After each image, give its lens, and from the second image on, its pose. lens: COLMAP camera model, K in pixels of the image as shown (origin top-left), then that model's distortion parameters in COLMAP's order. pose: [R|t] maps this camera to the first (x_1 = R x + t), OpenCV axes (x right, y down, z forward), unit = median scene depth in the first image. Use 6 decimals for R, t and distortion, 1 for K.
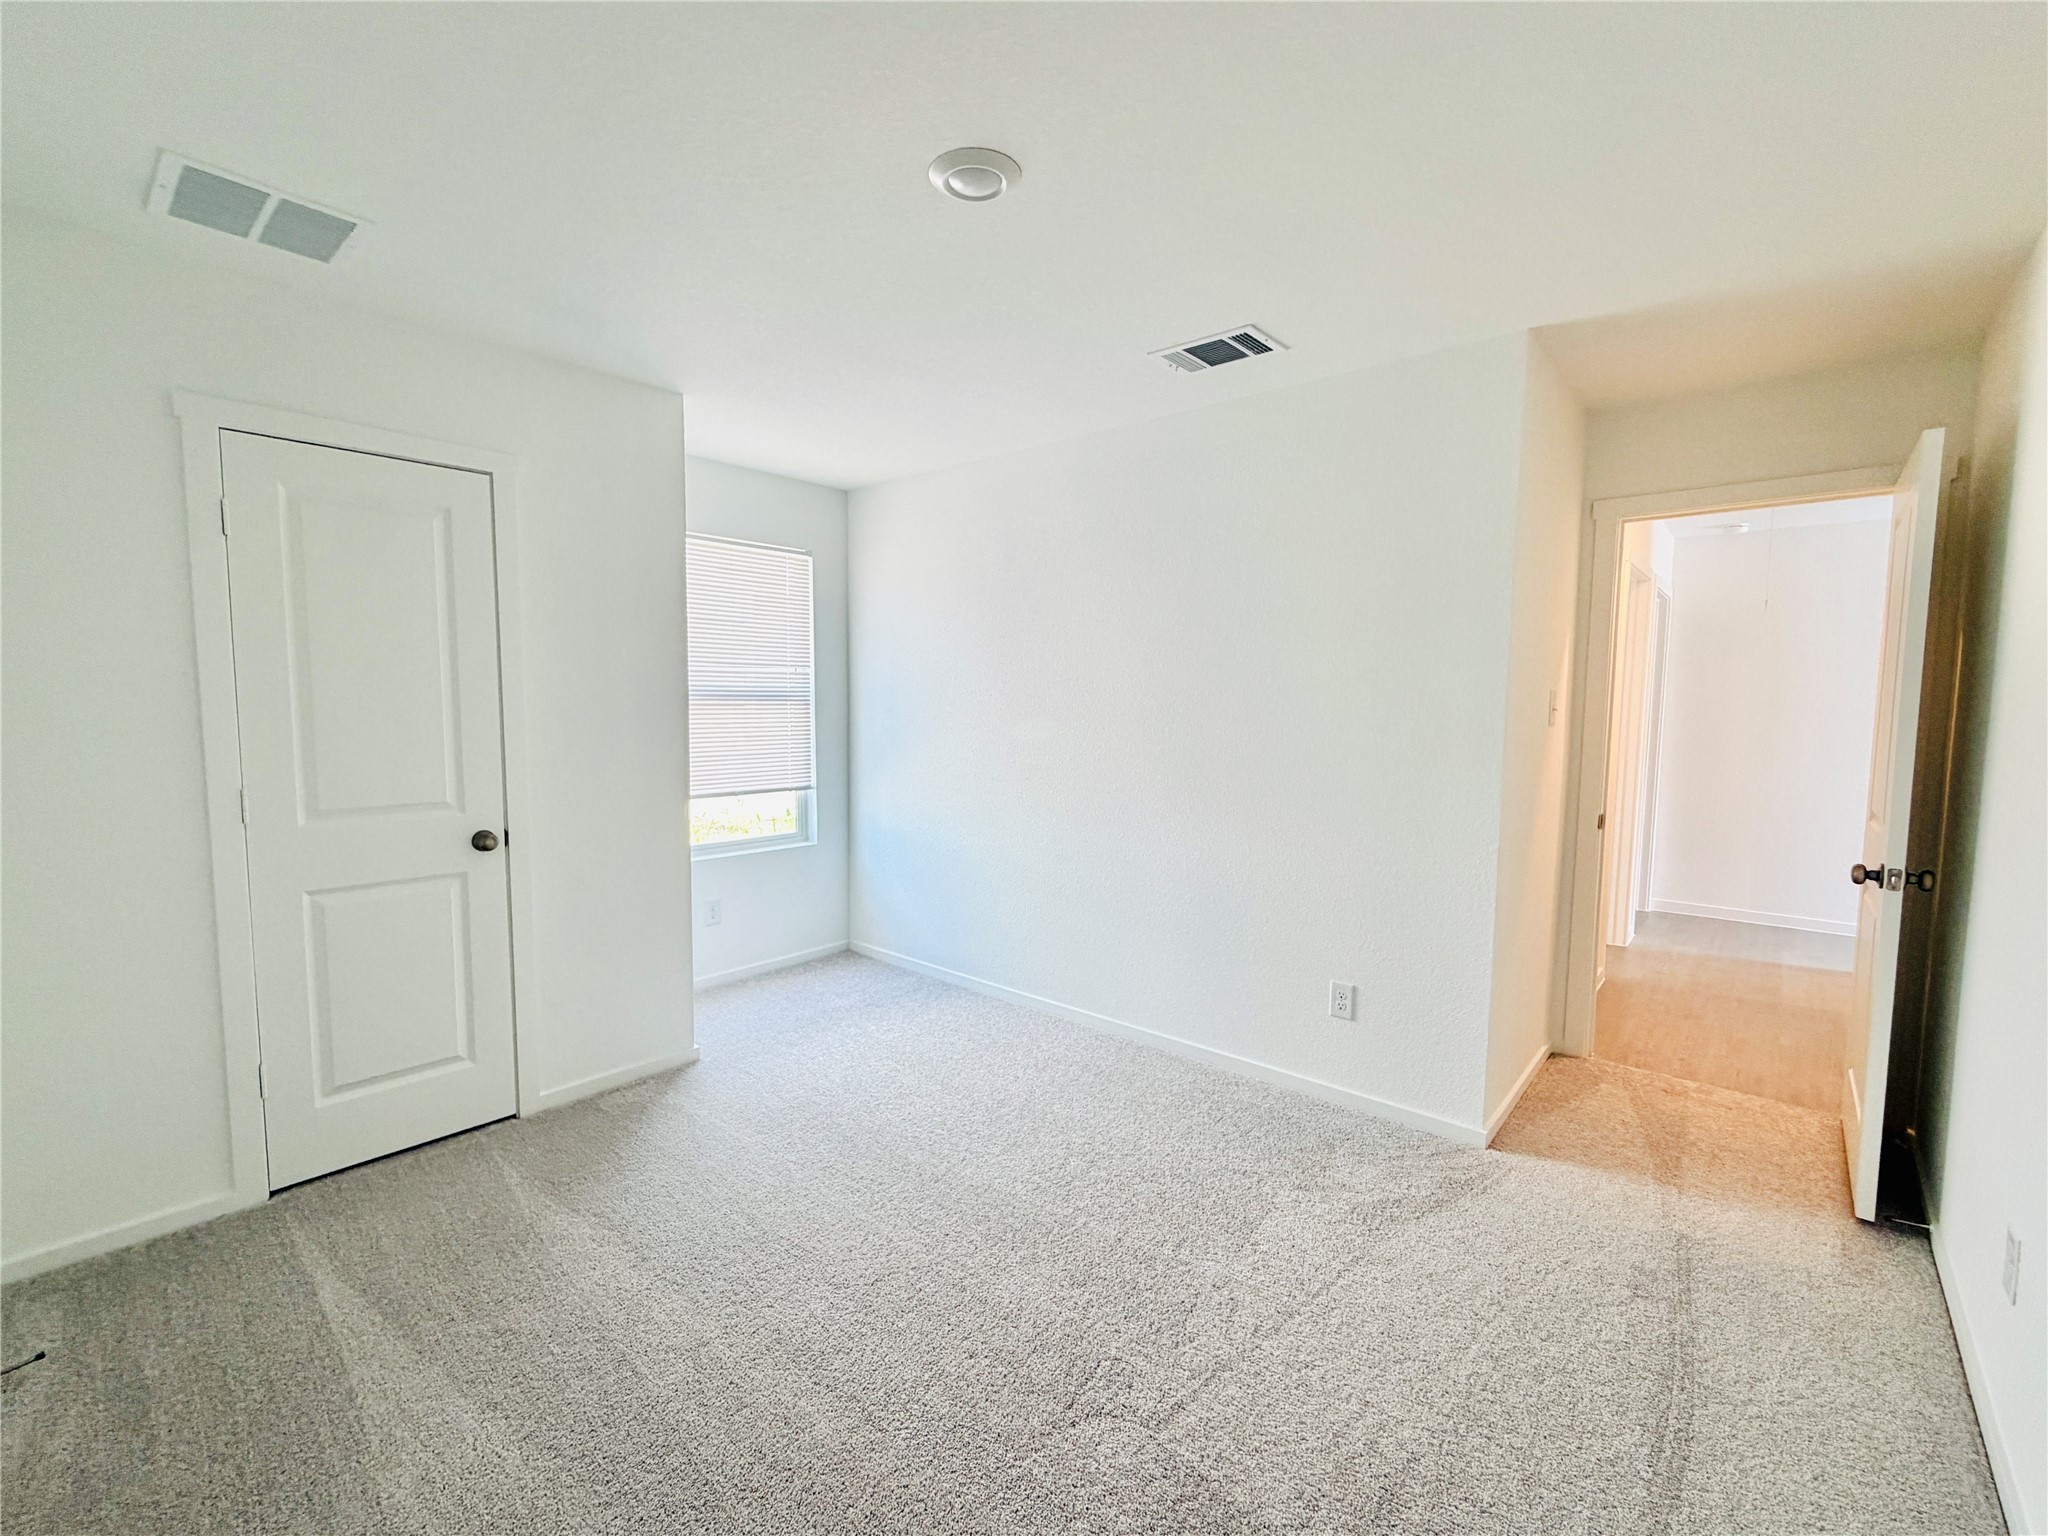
lens RADIAL K [[885.2, 0, 1024.0], [0, 885.2, 768.0], [0, 0, 1]] dist [-0.000752, -0.000110]
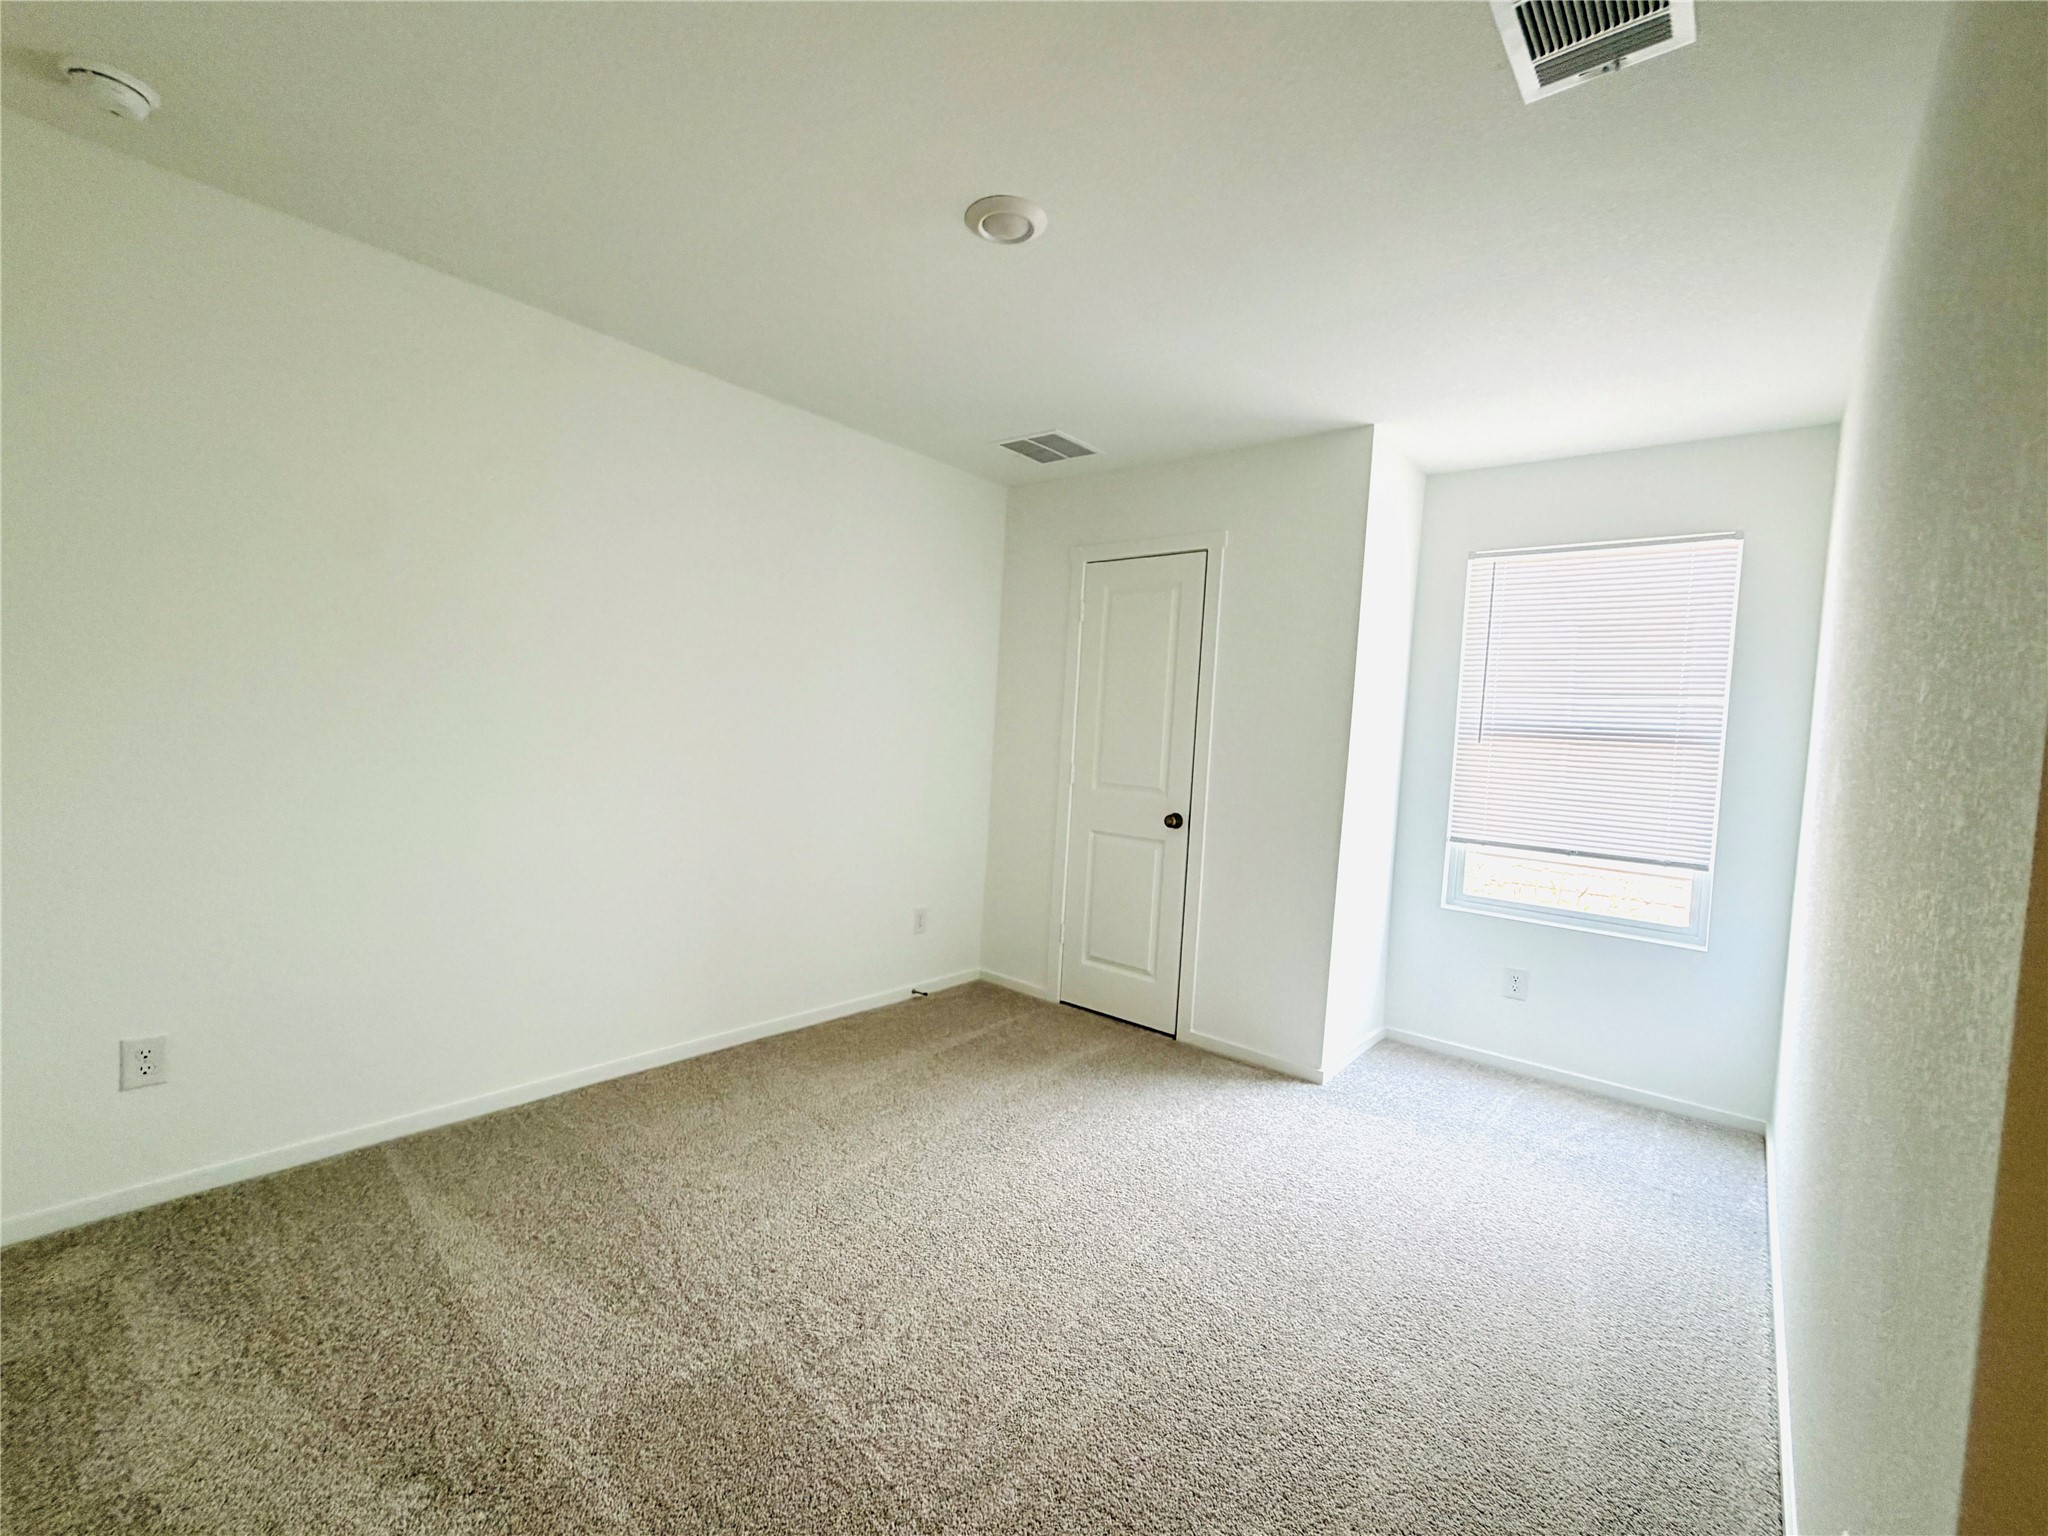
lens RADIAL K [[885.2, 0, 1024.0], [0, 885.2, 768.0], [0, 0, 1]] dist [-0.000752, -0.000110]
pose [[0.012478, 0.035367, -0.999296, 0.738740], [-0.135426, 0.990226, 0.033355, -0.011573], [0.990709, 0.134914, 0.017146, 0.736182]]
